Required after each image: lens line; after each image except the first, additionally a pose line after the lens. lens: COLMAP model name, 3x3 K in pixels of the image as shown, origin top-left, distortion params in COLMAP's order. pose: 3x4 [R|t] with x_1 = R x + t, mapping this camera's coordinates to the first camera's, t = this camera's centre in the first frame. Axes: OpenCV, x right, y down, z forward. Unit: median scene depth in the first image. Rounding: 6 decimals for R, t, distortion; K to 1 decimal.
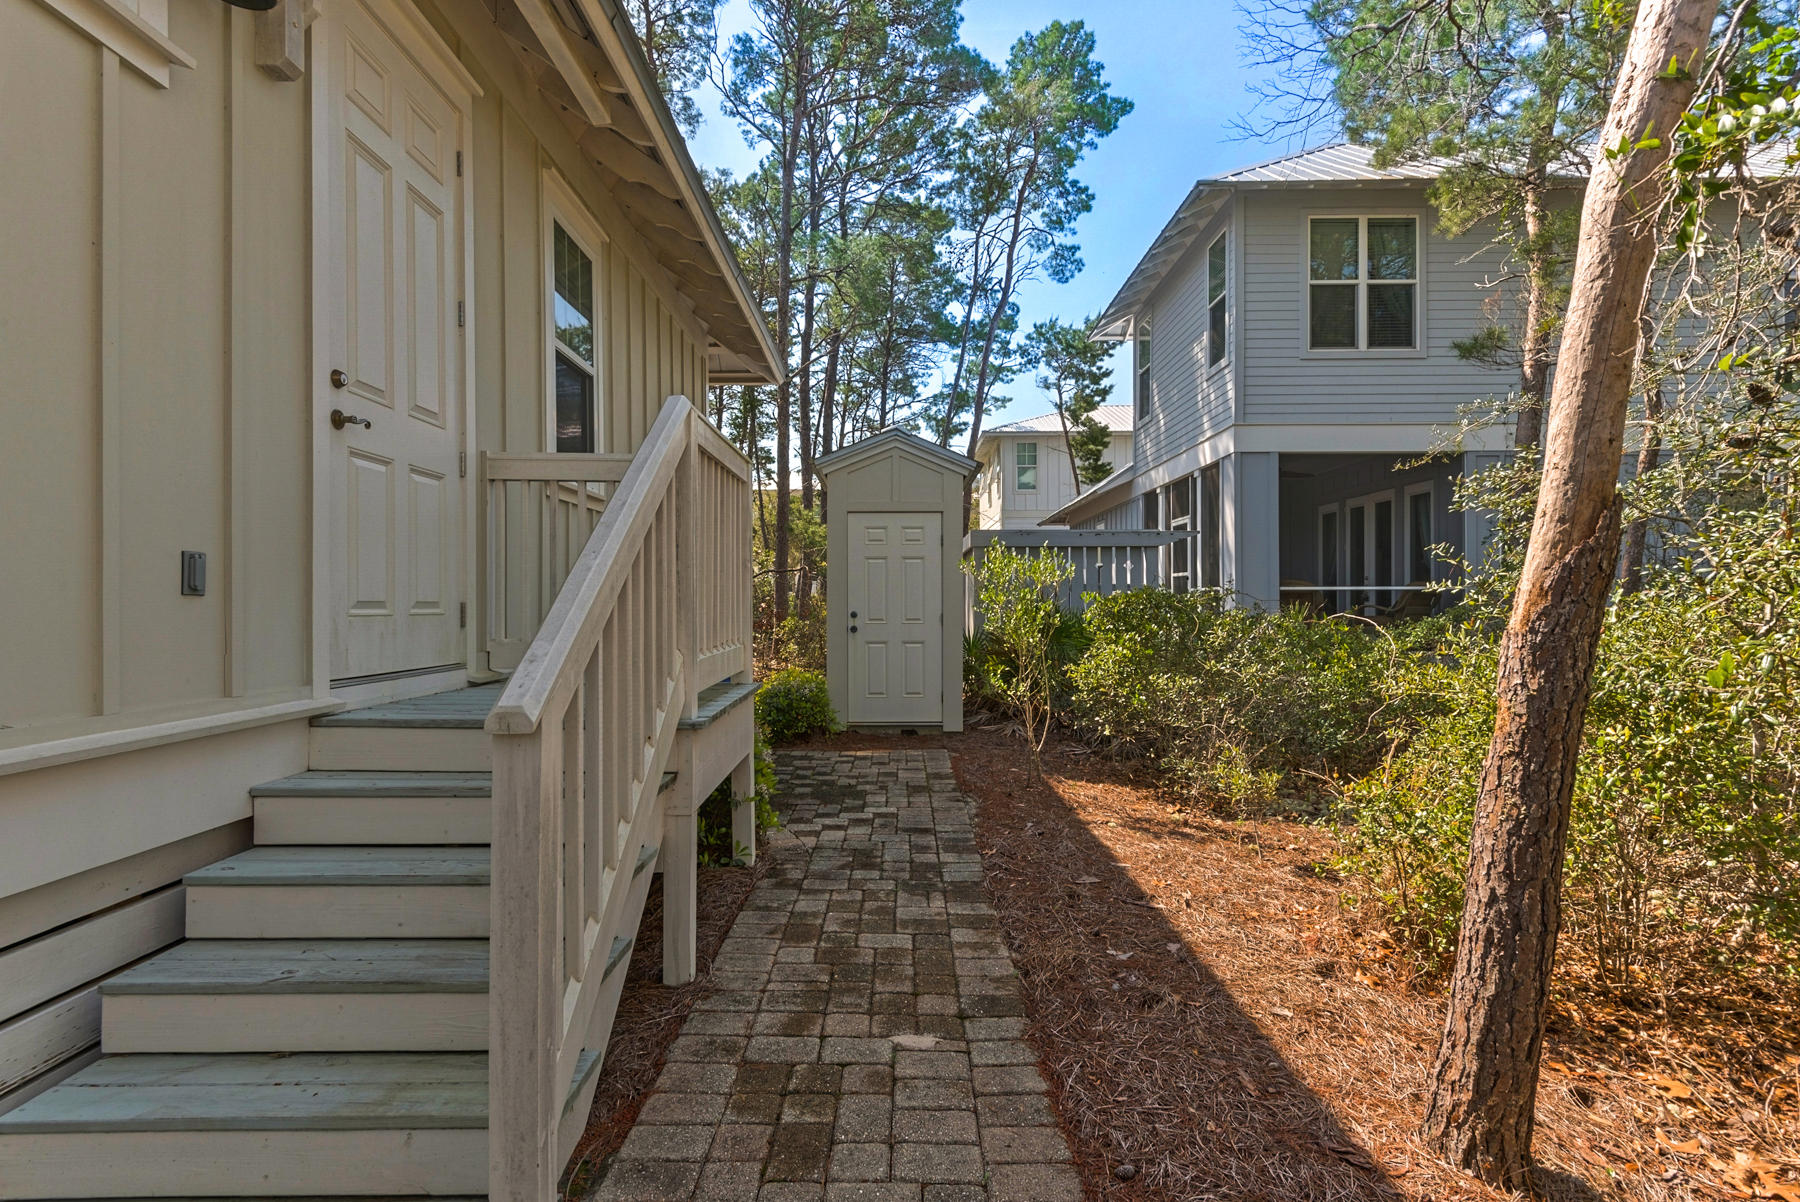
lens RADIAL K [[888.9, 0, 900.0], [0, 888.9, 601.0], [0, 0, 1]] dist [0.037687, -0.000660]
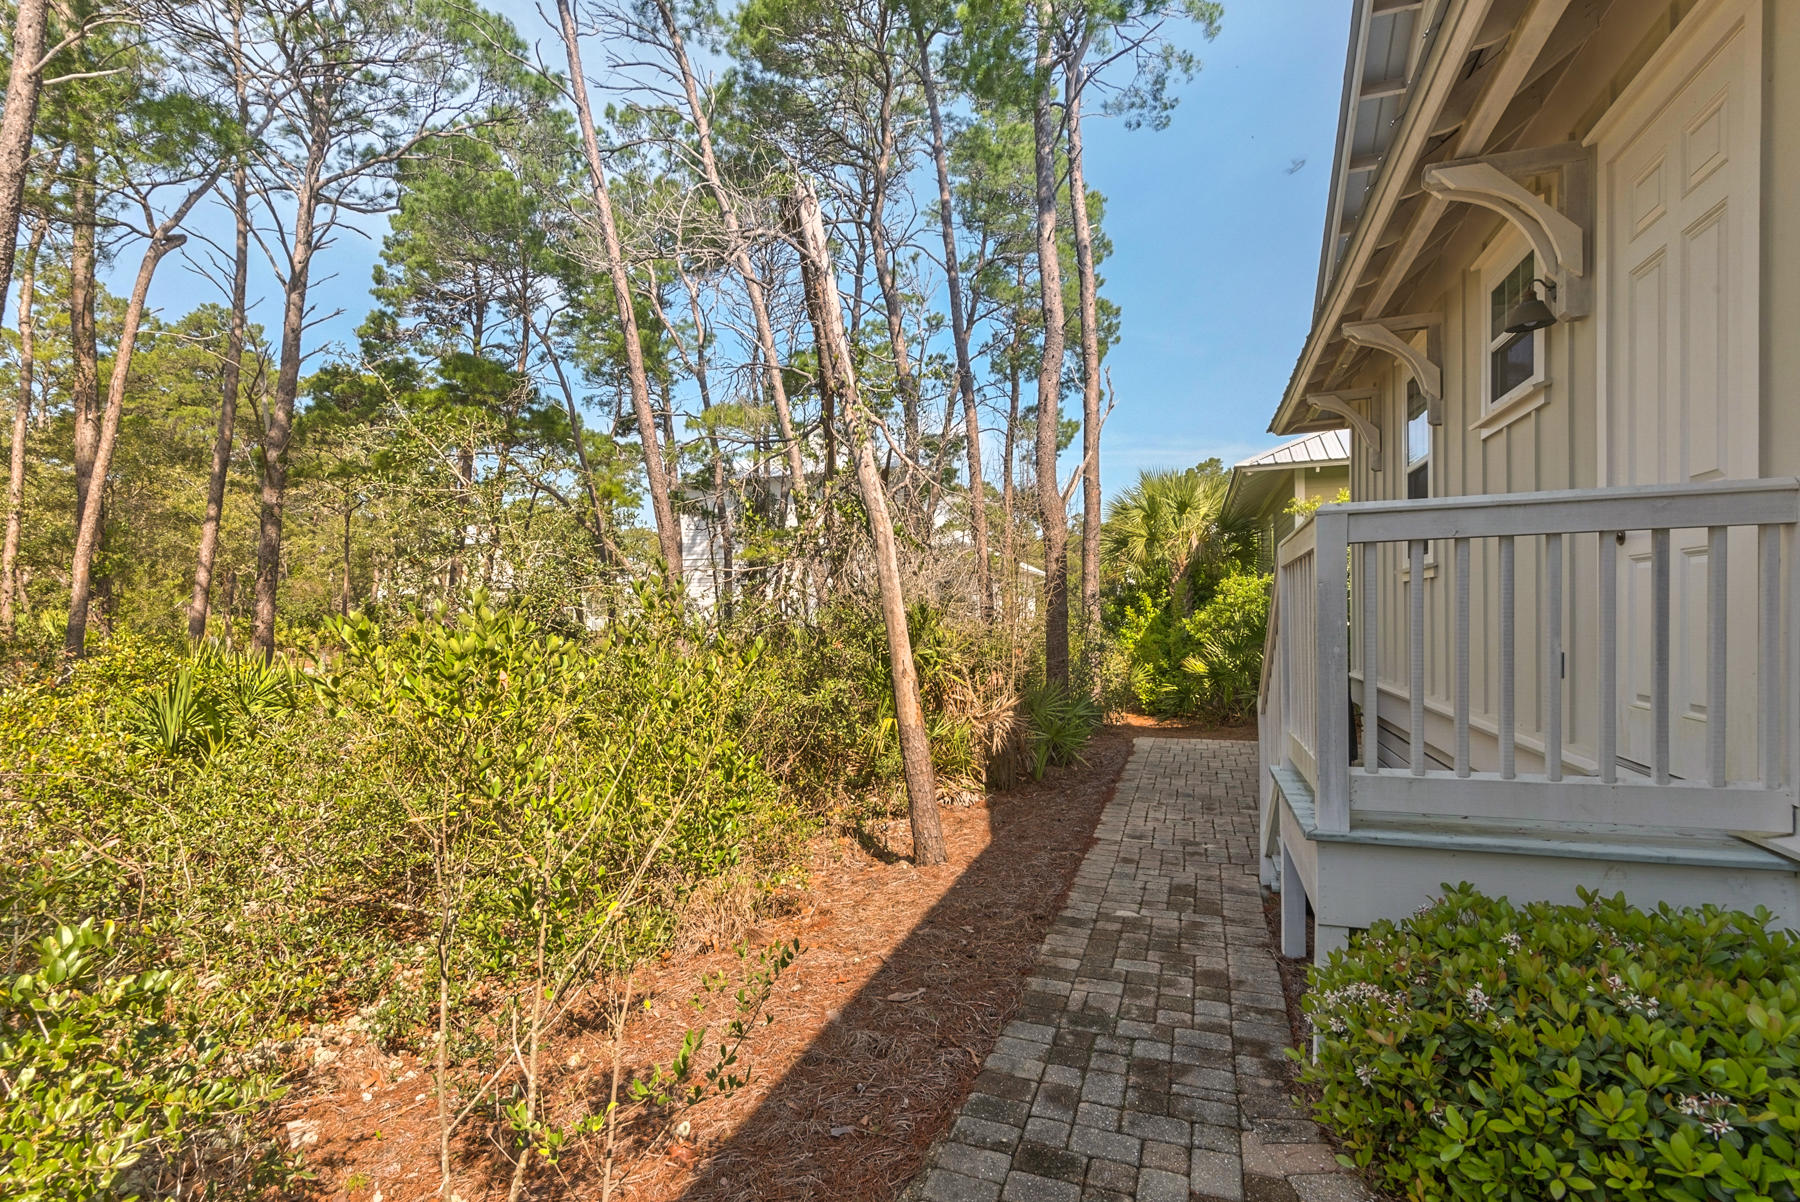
lens RADIAL K [[888.0, 0, 892.9], [0, 888.0, 622.6], [0, 0, 1]] dist [0.019287, -0.000953]
pose [[-0.945536, 0.009011, 0.325392, -0.091792], [0.012140, 0.999898, 0.007588, -0.089529], [-0.325290, 0.011125, -0.945549, 2.034536]]
